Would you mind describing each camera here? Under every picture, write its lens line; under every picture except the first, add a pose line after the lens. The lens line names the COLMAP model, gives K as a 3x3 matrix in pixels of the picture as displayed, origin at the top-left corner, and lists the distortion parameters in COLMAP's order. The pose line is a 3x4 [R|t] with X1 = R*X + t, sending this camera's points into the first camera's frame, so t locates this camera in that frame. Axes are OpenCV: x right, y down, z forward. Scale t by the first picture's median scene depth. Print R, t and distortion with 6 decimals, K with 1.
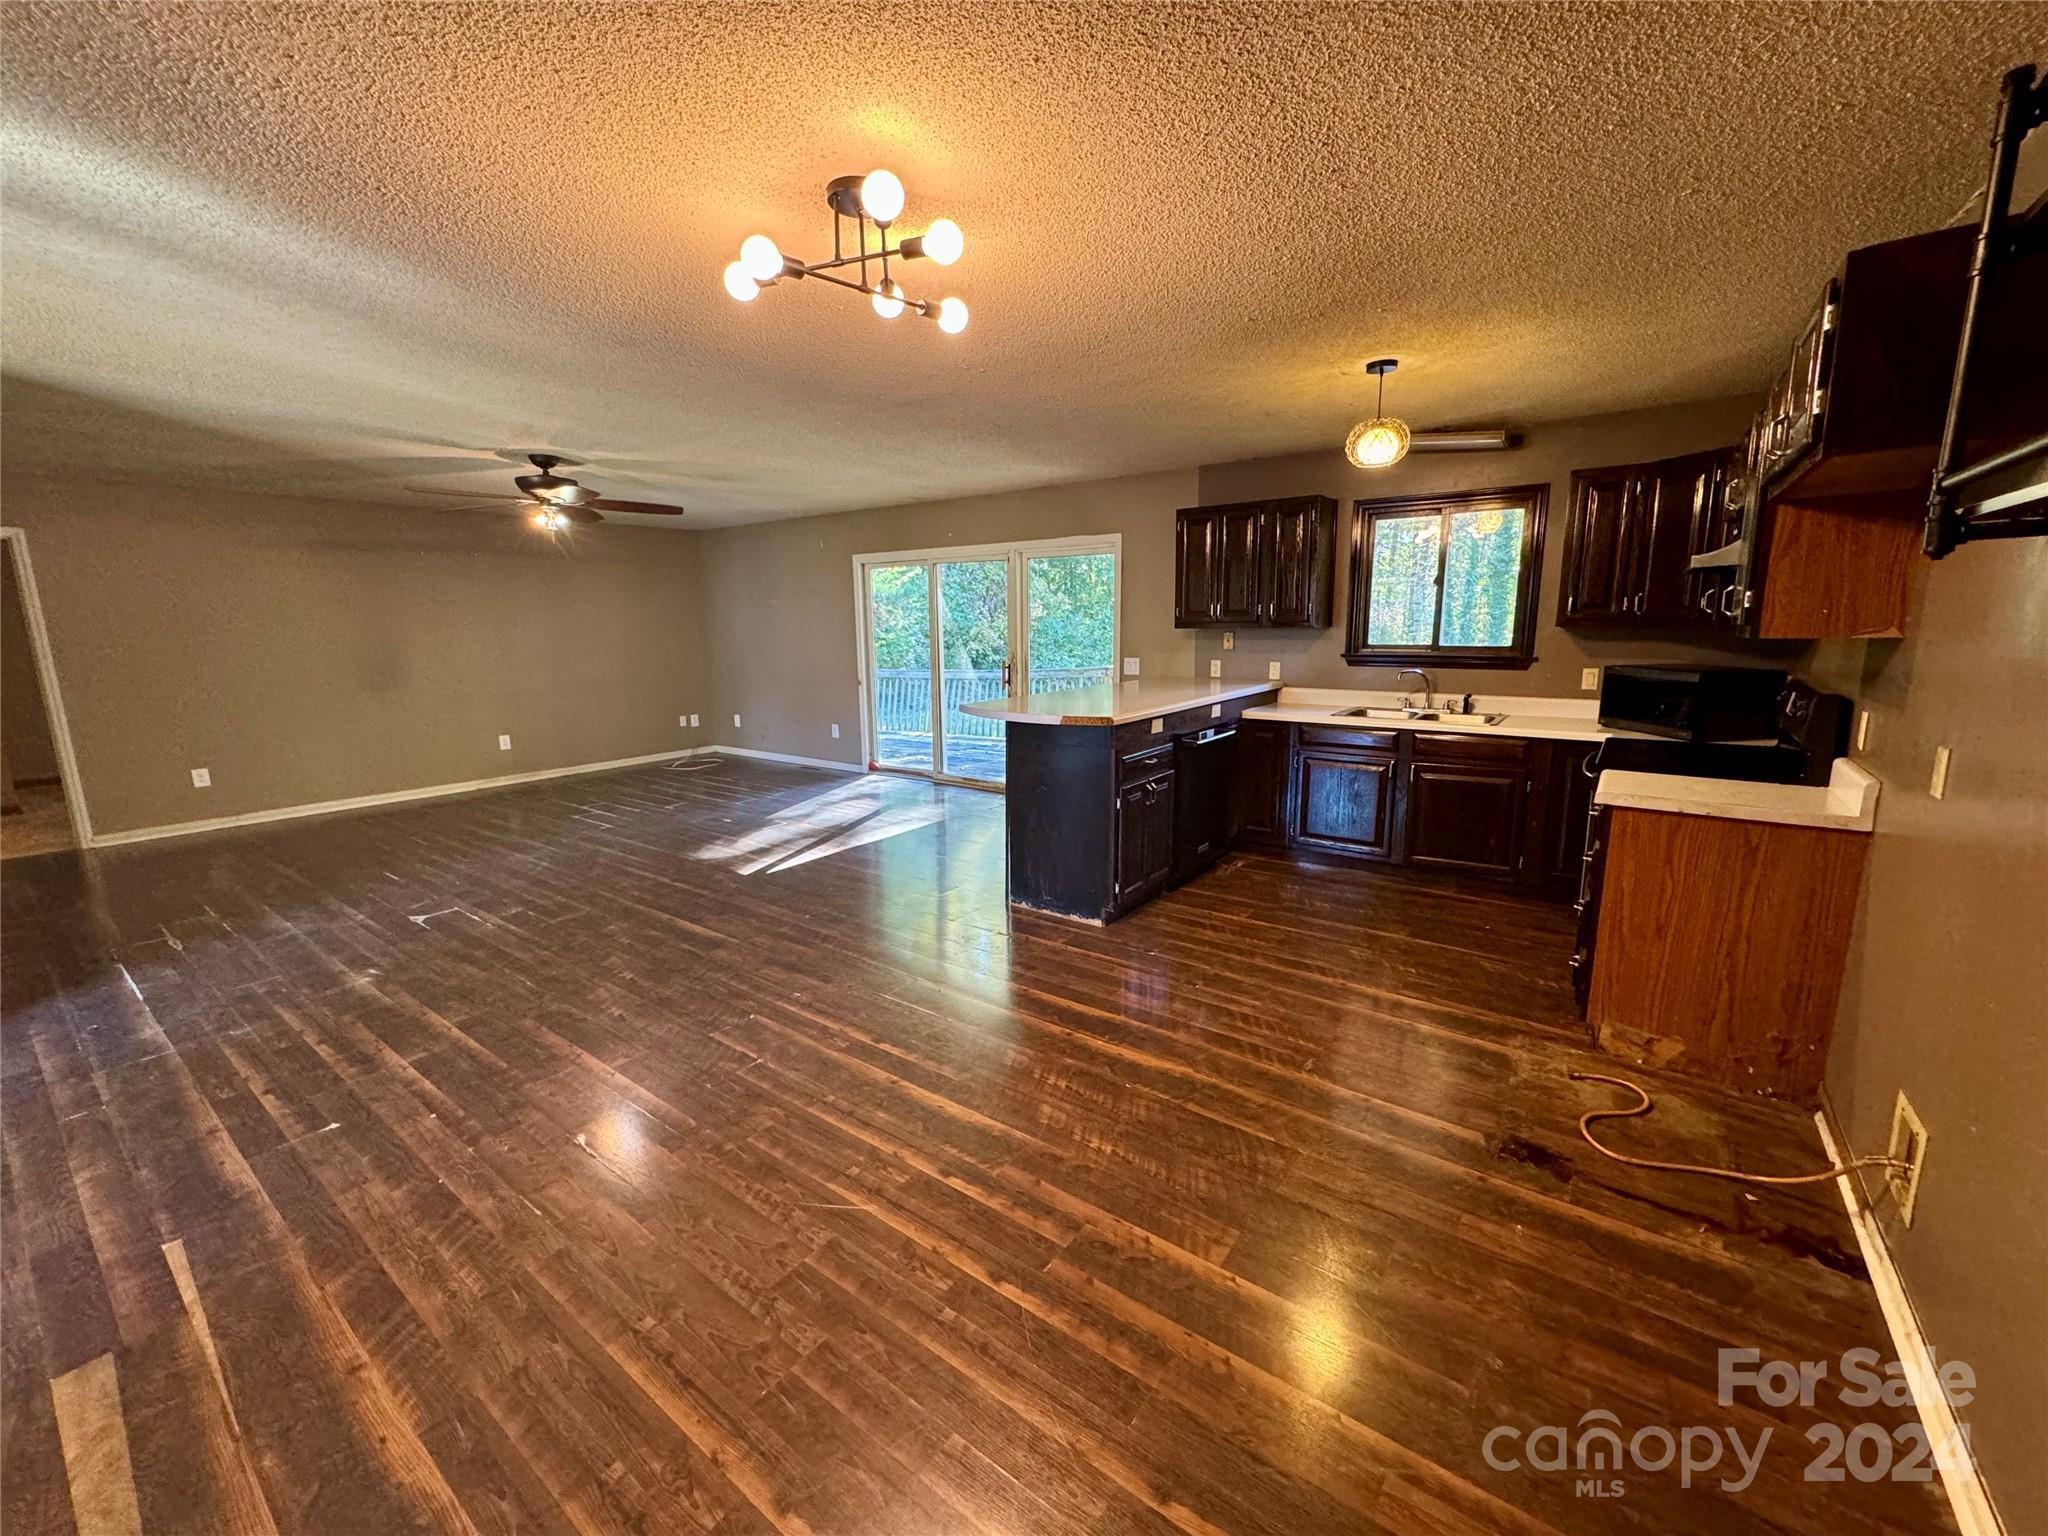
lens RADIAL K [[814.6, 0, 1021.5], [0, 814.6, 769.3], [0, 0, 1]] dist [-0.000871, -0.000035]
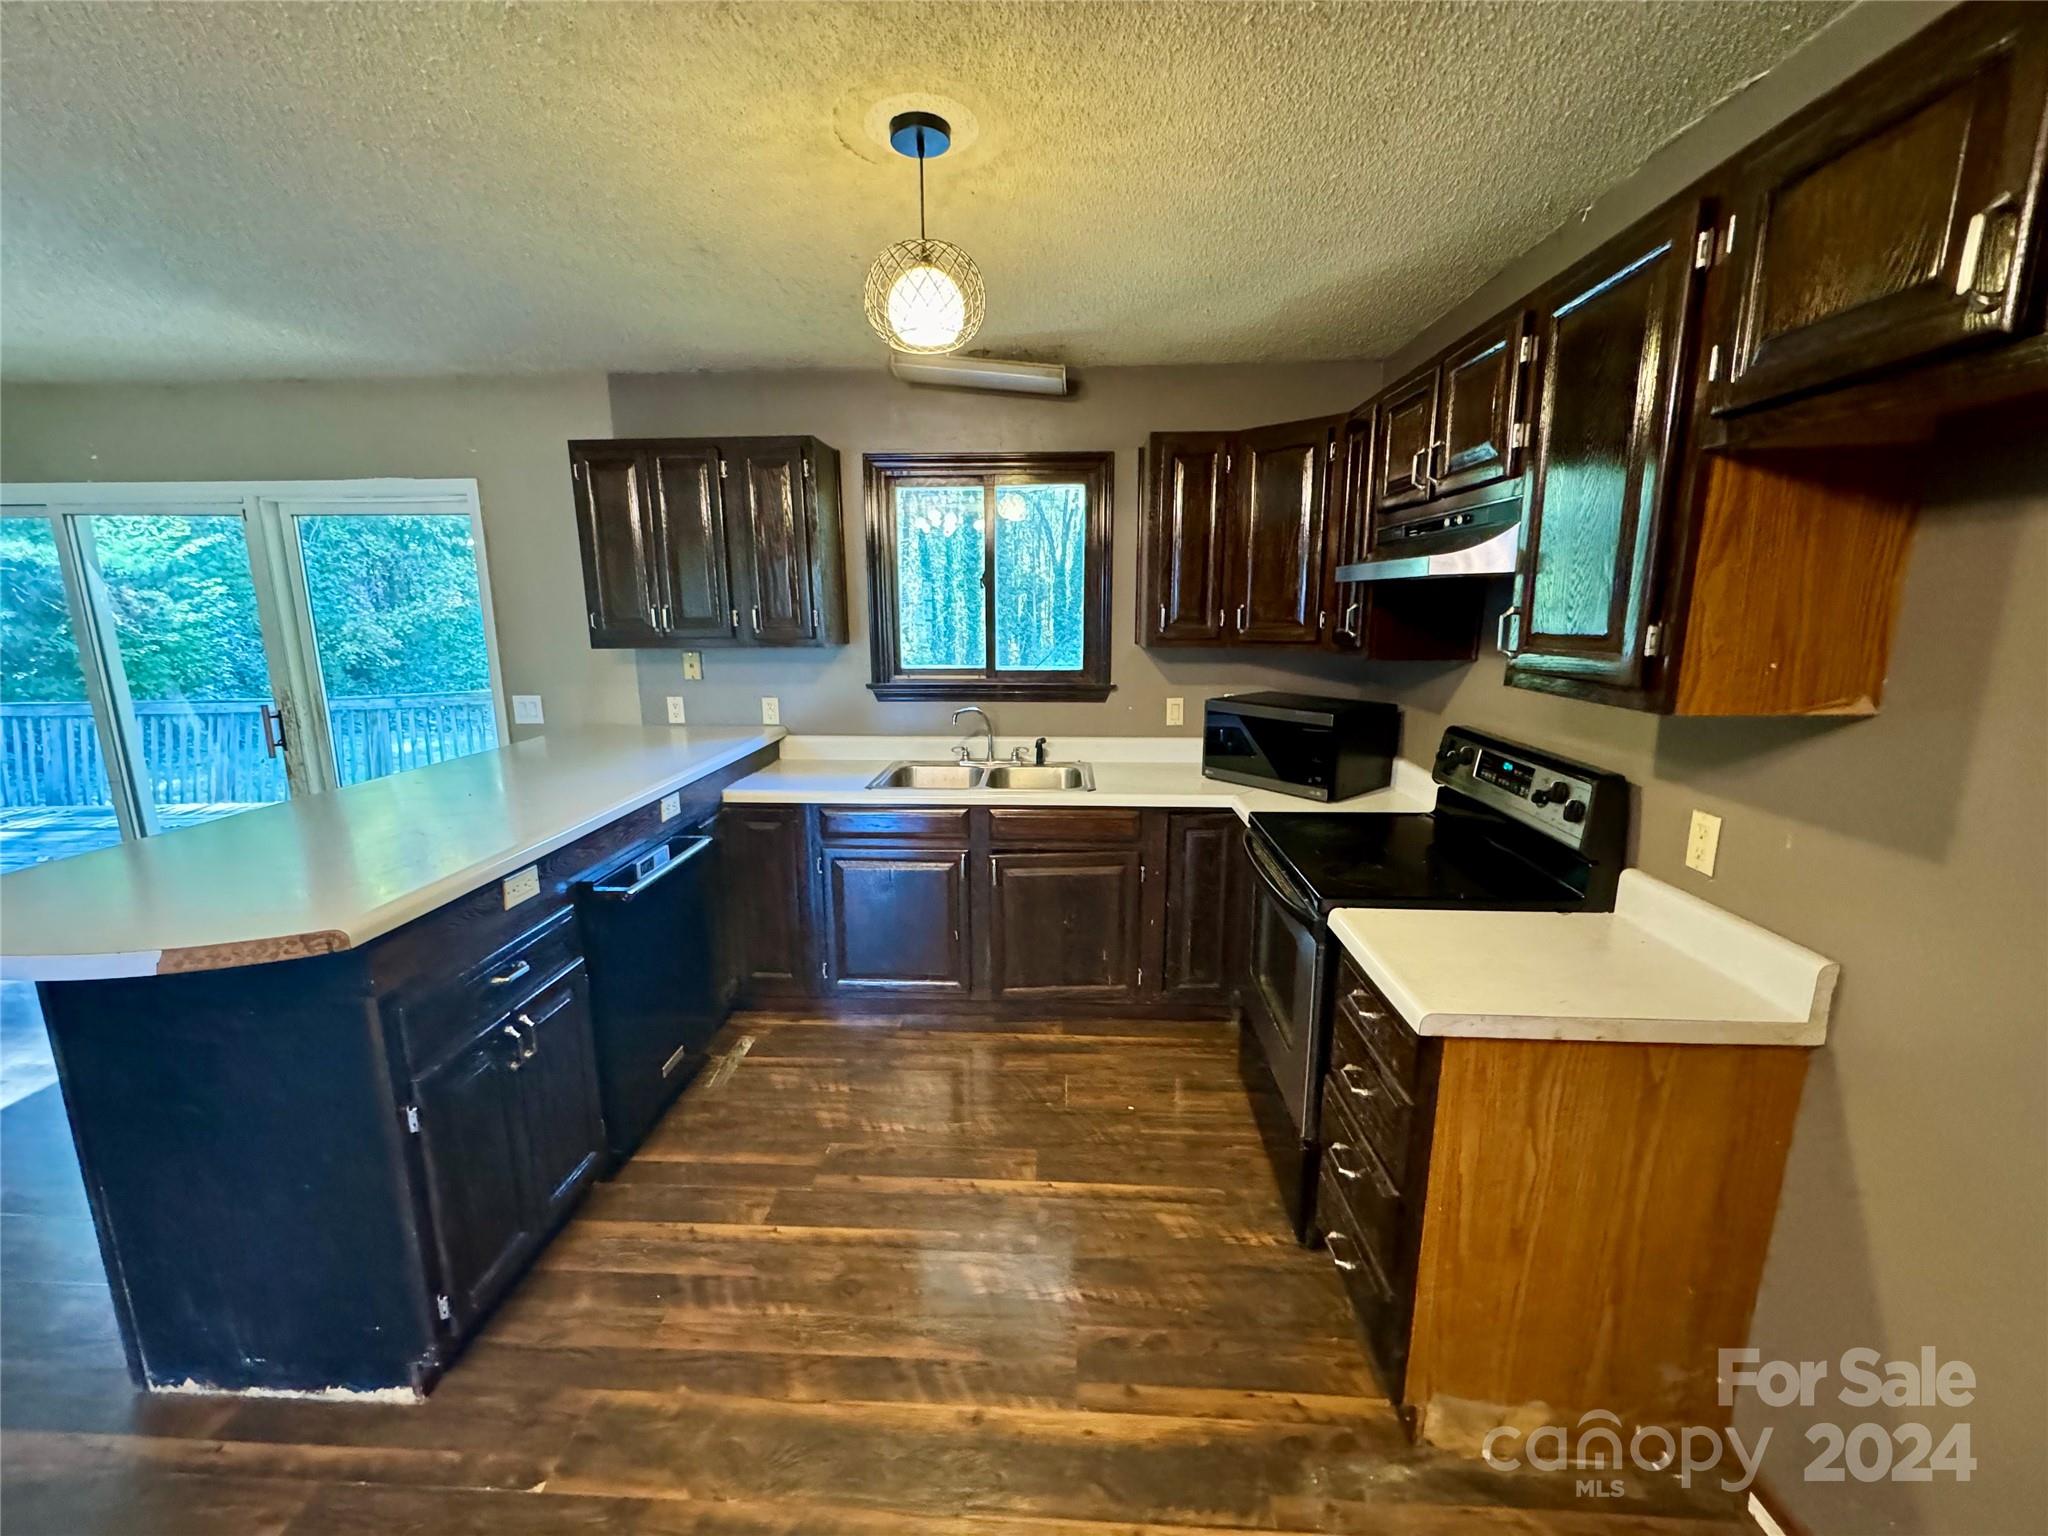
lens RADIAL K [[814.6, 0, 1023.2], [0, 814.6, 770.2], [0, 0, 1]] dist [-0.000871, -0.000035]
pose [[0.829024, -0.101570, 0.549912, 0.152340], [0.094166, 0.994680, 0.041759, -0.108327], [-0.551228, 0.017164, 0.834178, 0.458047]]
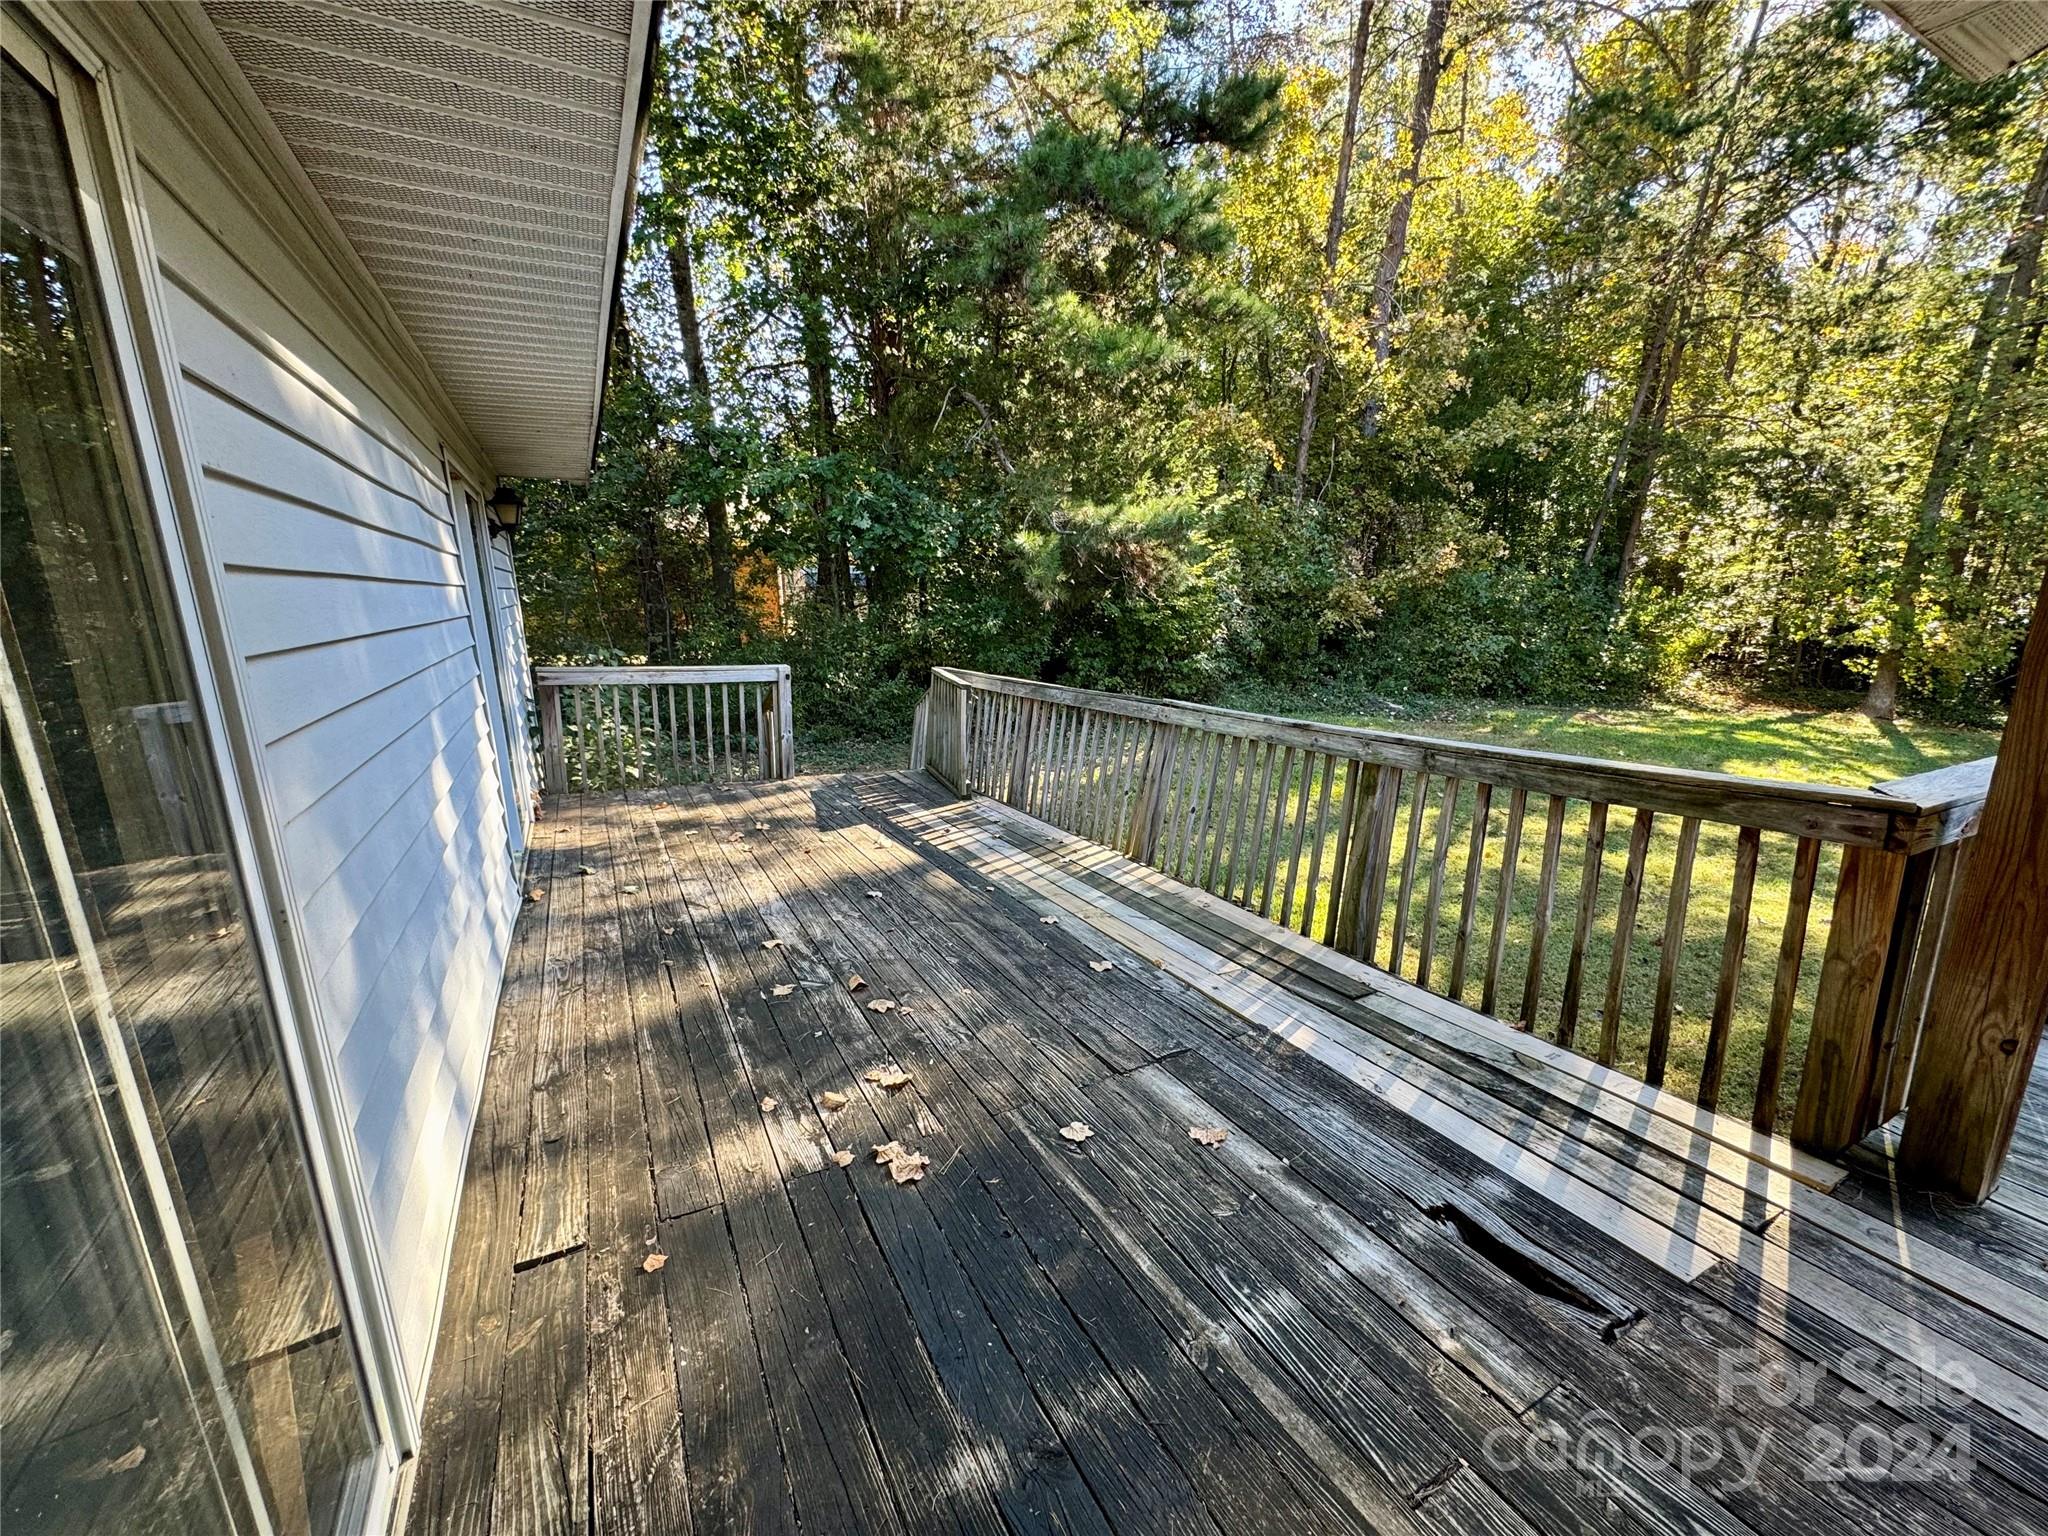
lens RADIAL K [[814.6, 0, 1033.3], [0, 814.6, 759.7], [0, 0, 1]] dist [-0.000871, -0.000035]
pose [[0.909224, 0.081148, -0.408323, -0.014982], [-0.066855, 0.996550, 0.049180, -0.324398], [0.410905, -0.017418, 0.911512, 1.879602]]
